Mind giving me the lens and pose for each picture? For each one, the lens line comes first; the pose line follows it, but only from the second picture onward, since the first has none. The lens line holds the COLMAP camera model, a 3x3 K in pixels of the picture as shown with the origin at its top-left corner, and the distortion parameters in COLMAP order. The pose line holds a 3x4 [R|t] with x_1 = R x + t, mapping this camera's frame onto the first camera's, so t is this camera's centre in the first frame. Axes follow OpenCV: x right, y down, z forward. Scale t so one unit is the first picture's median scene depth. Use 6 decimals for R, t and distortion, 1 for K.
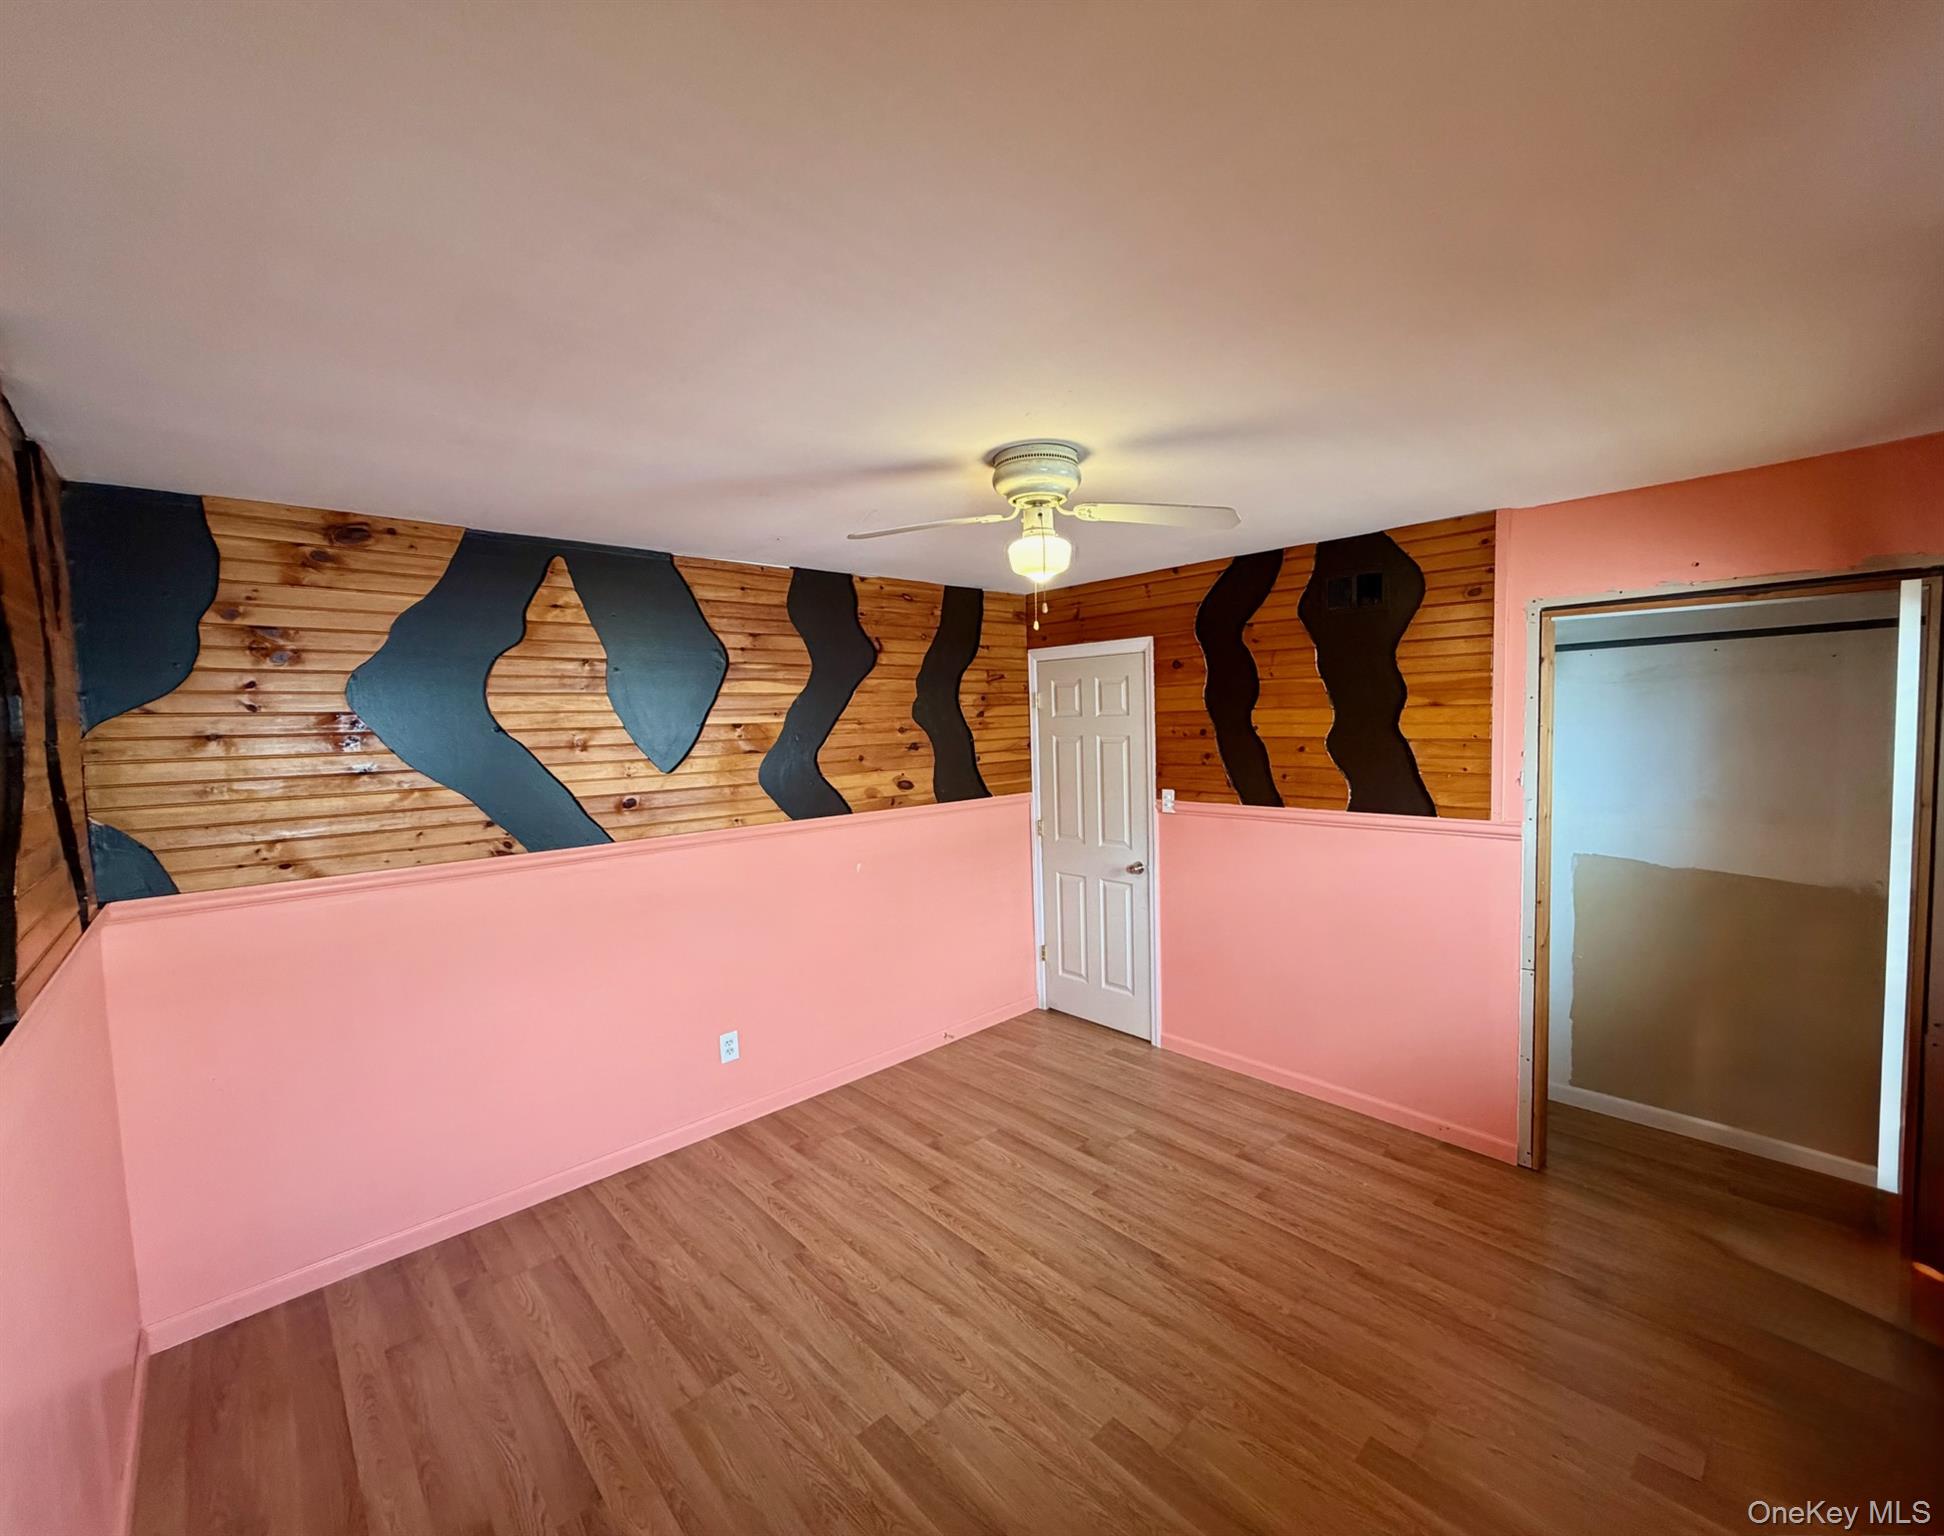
lens RADIAL K [[870.2, 0, 974.0], [0, 870.2, 763.4], [0, 0, 1]] dist [0.002412, 0.000402]
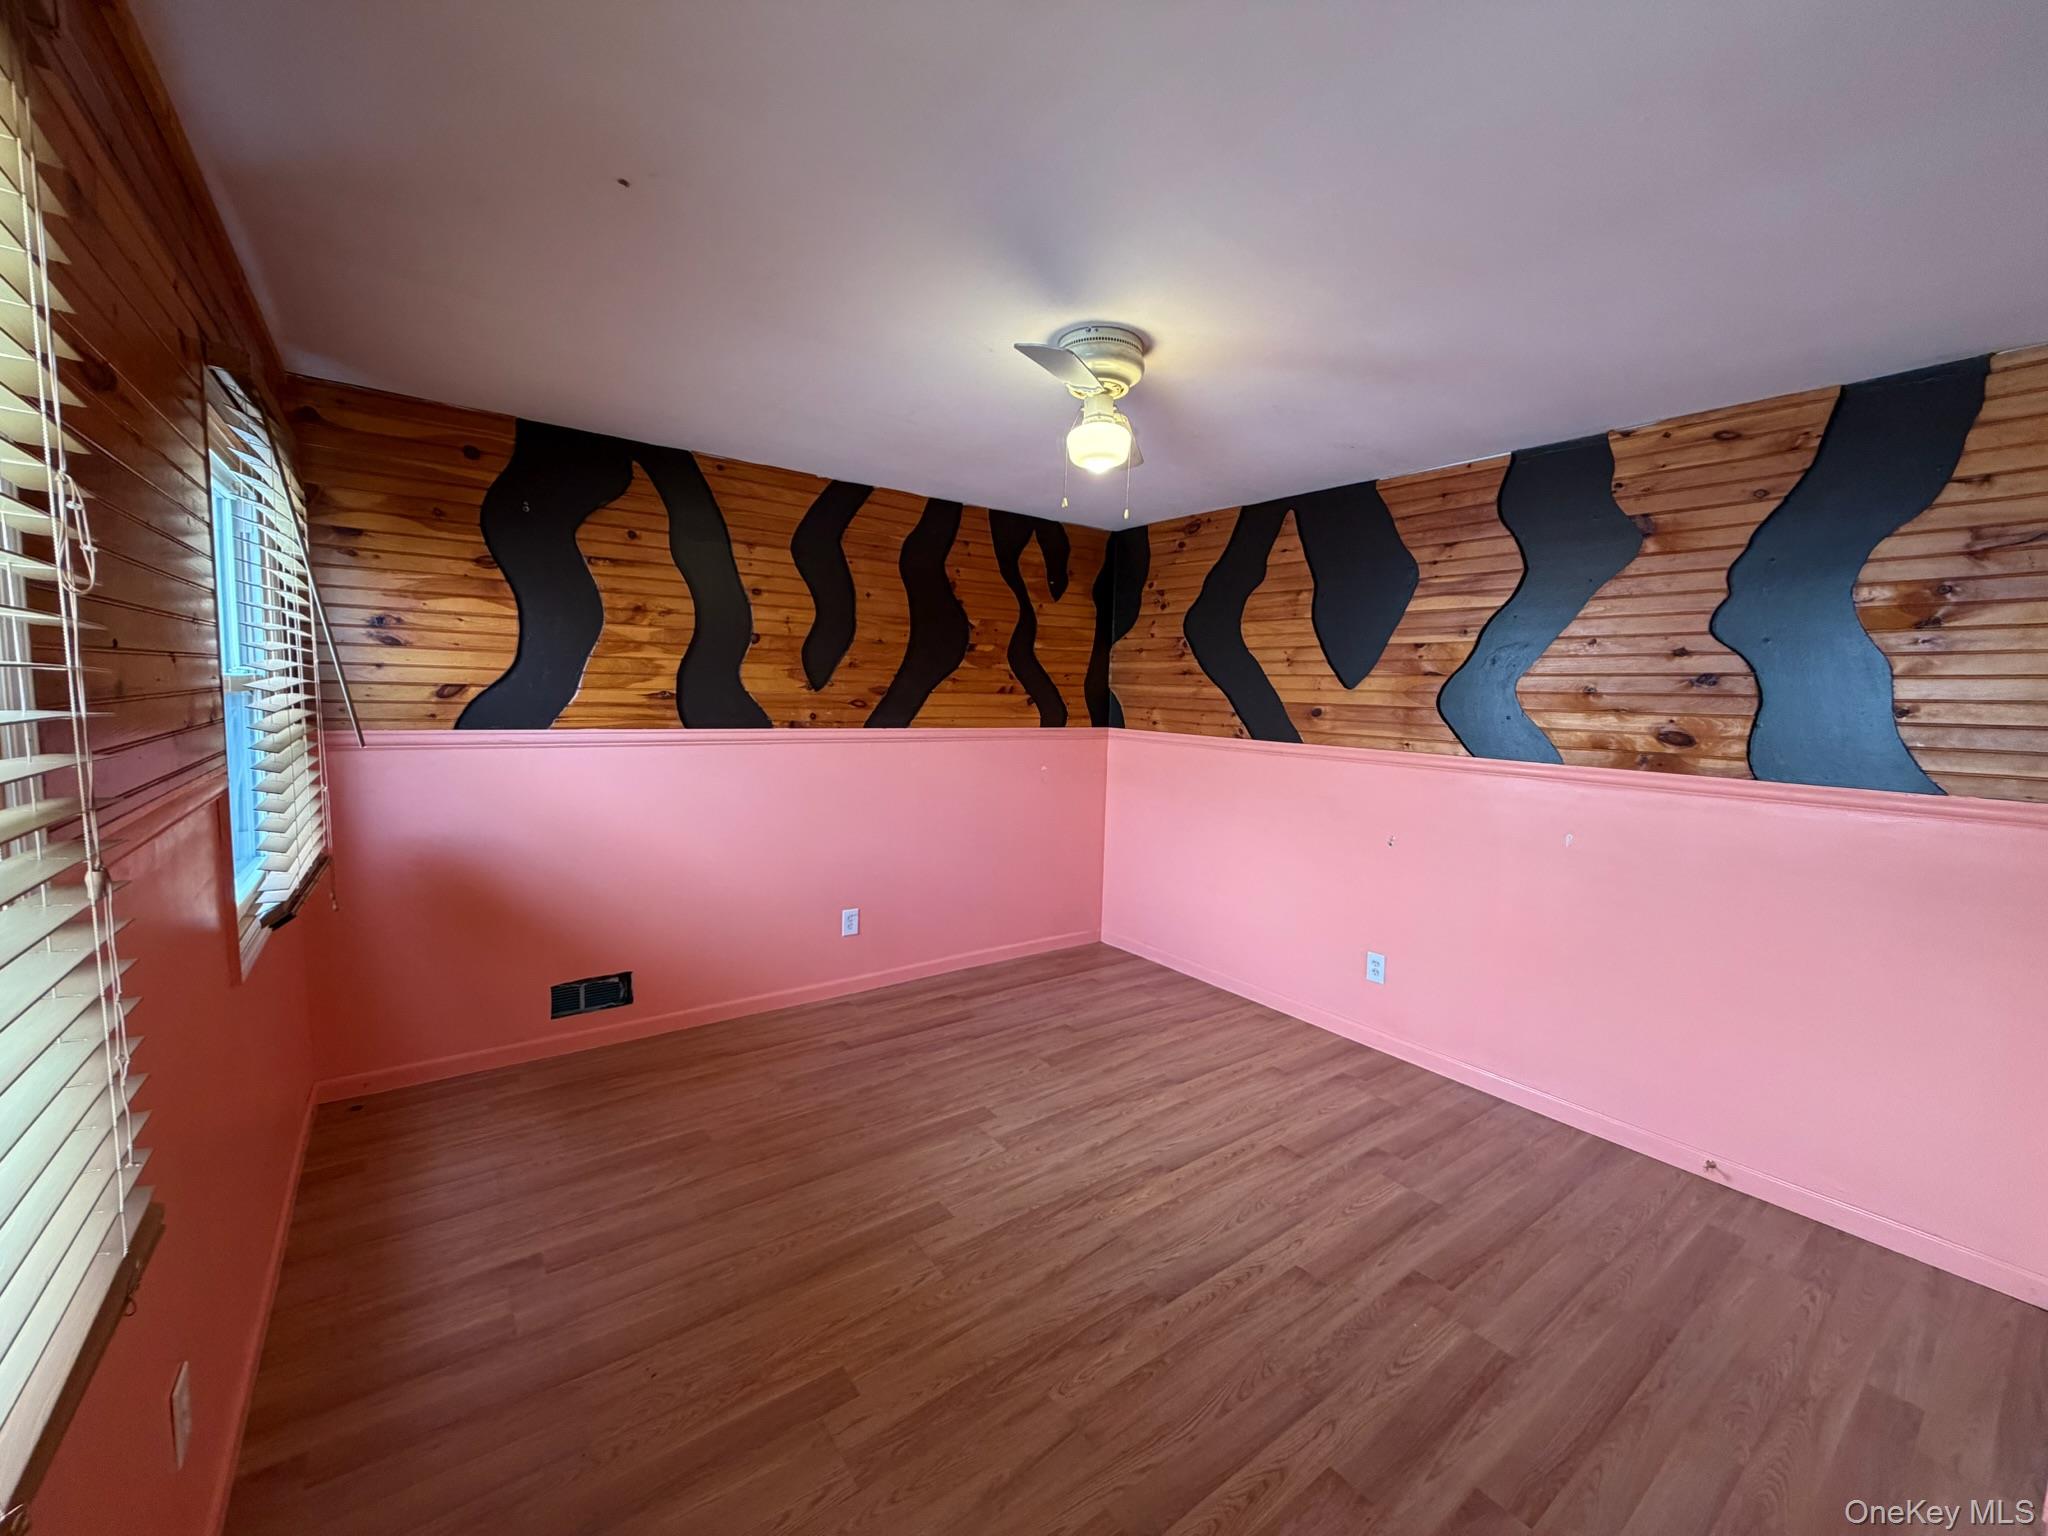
lens RADIAL K [[816.4, 0, 1017.9], [0, 816.4, 764.5], [0, 0, 1]] dist [-0.000008, -0.000074]
pose [[-0.151065, 0.114719, -0.981845, 0.787790], [-0.081426, 0.988424, 0.128016, 0.007939], [0.985165, 0.099286, -0.139975, 0.811290]]
